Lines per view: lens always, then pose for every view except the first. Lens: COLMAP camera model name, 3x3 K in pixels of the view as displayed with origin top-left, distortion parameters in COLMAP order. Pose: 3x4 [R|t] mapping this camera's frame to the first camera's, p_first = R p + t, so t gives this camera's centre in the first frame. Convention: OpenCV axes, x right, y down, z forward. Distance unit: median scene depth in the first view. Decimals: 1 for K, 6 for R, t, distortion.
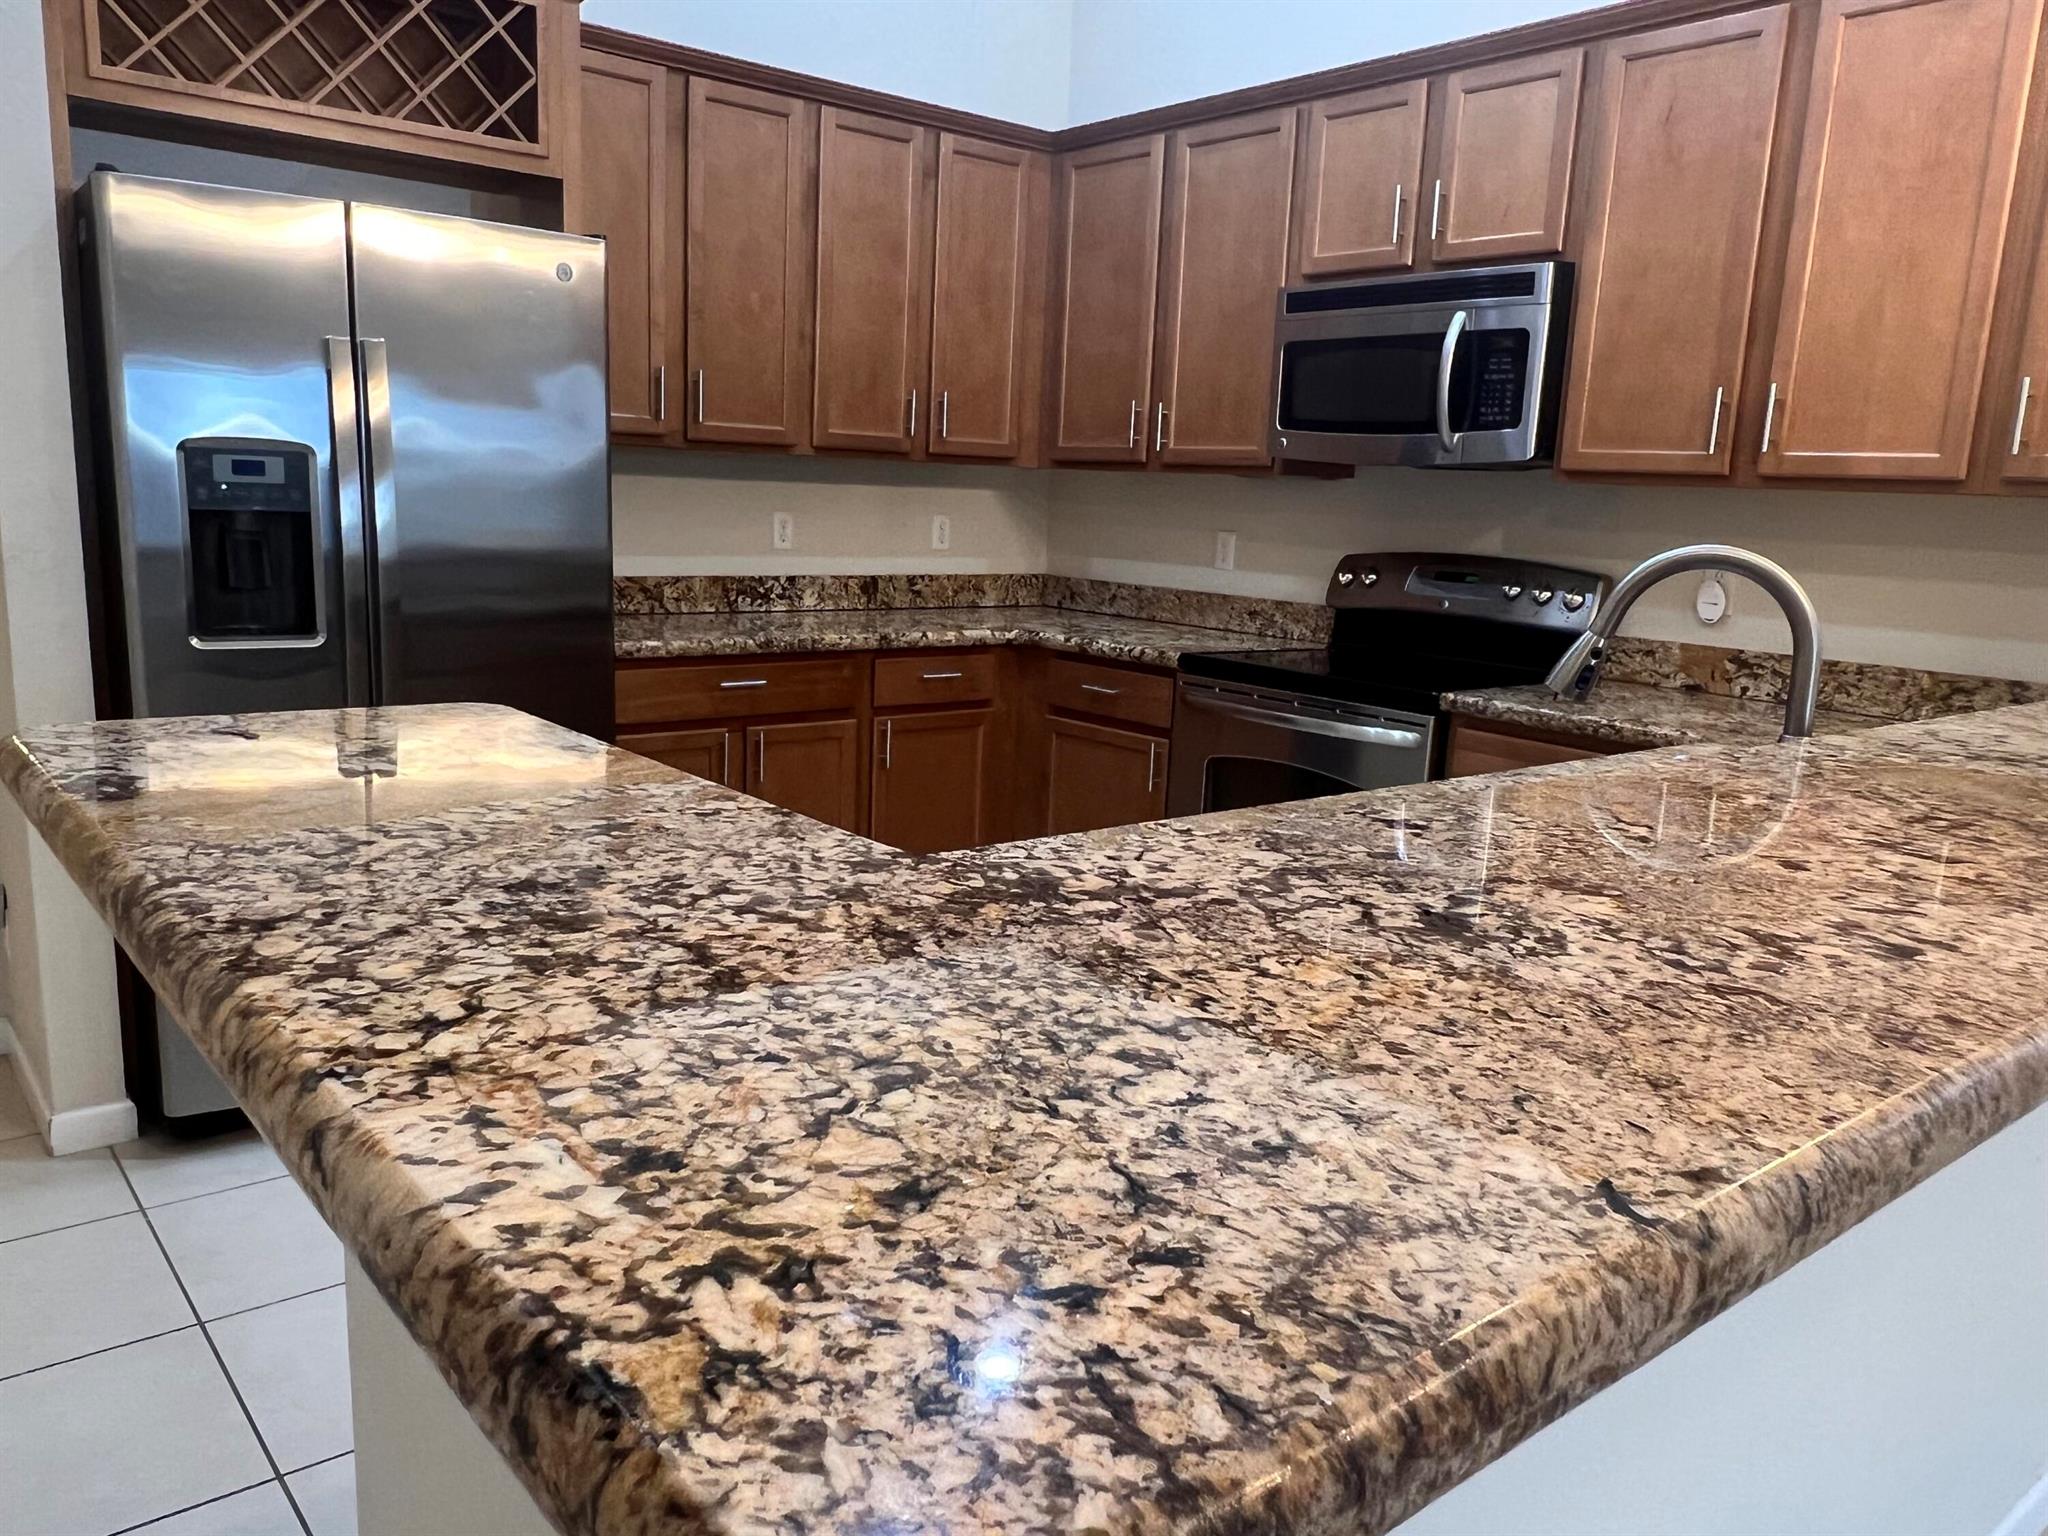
lens RADIAL K [[1499.7, 0, 1020.1], [0, 1499.7, 771.5], [0, 0, 1]] dist [-0.012199, -0.002280]
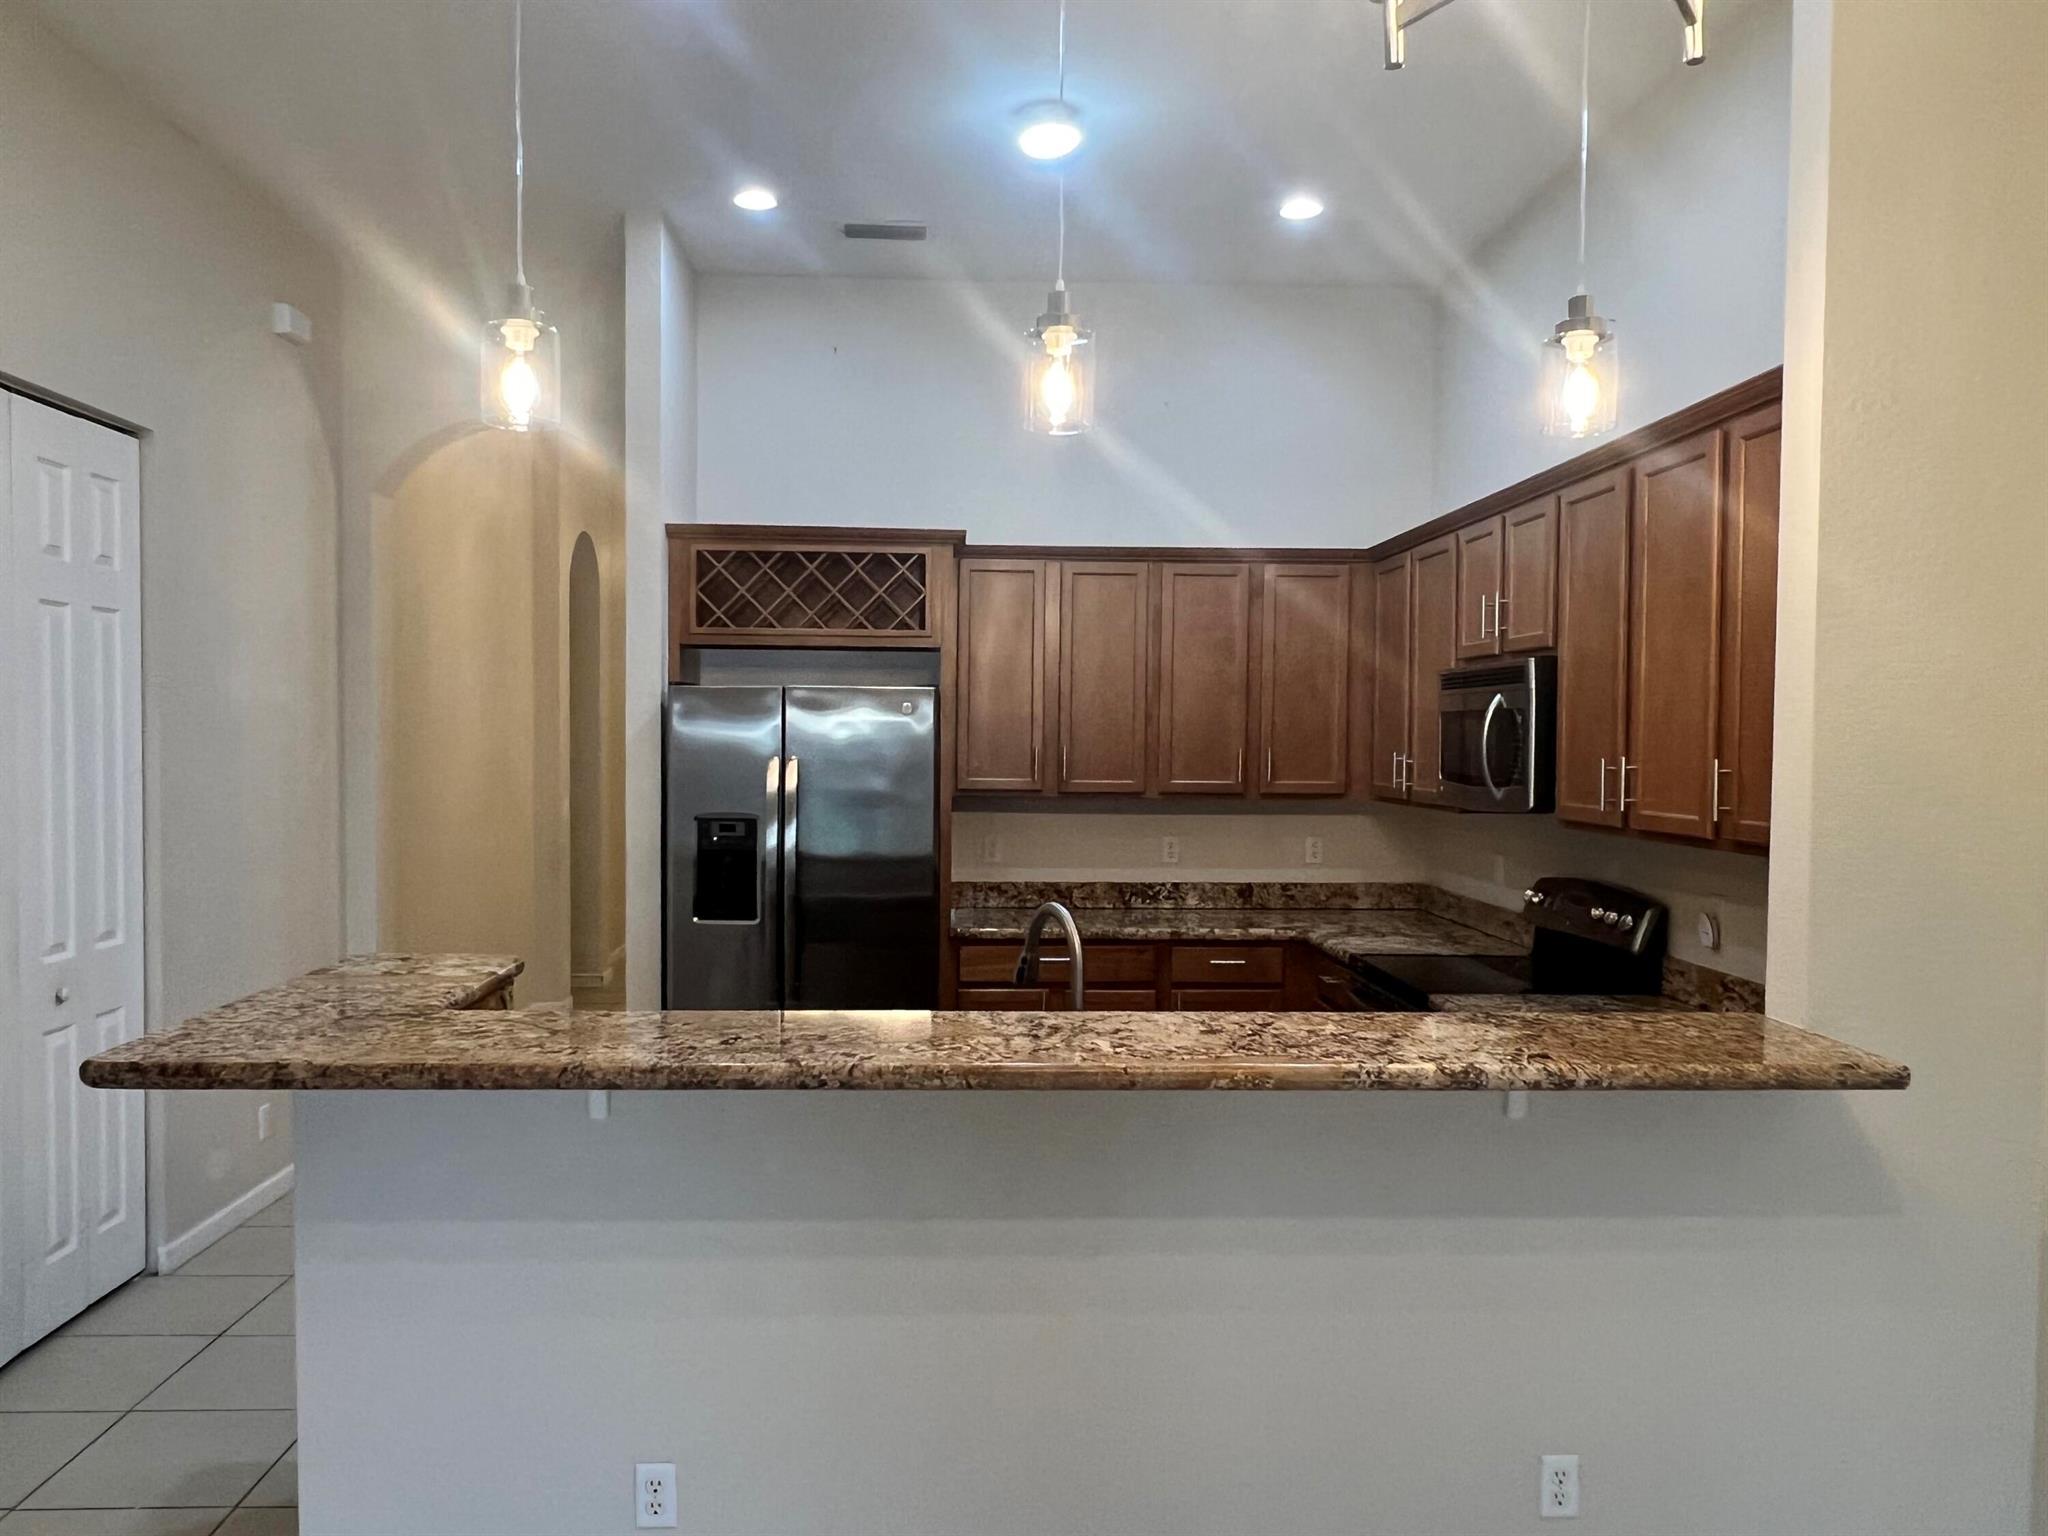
lens RADIAL K [[1499.7, 0, 1019.0], [0, 1499.7, 768.2], [0, 0, 1]] dist [-0.012199, -0.002280]
pose [[0.802528, -0.022998, -0.596172, 0.586332], [-0.086560, 0.984195, -0.154489, -0.011492], [0.590302, 0.175586, 0.787853, -0.184649]]
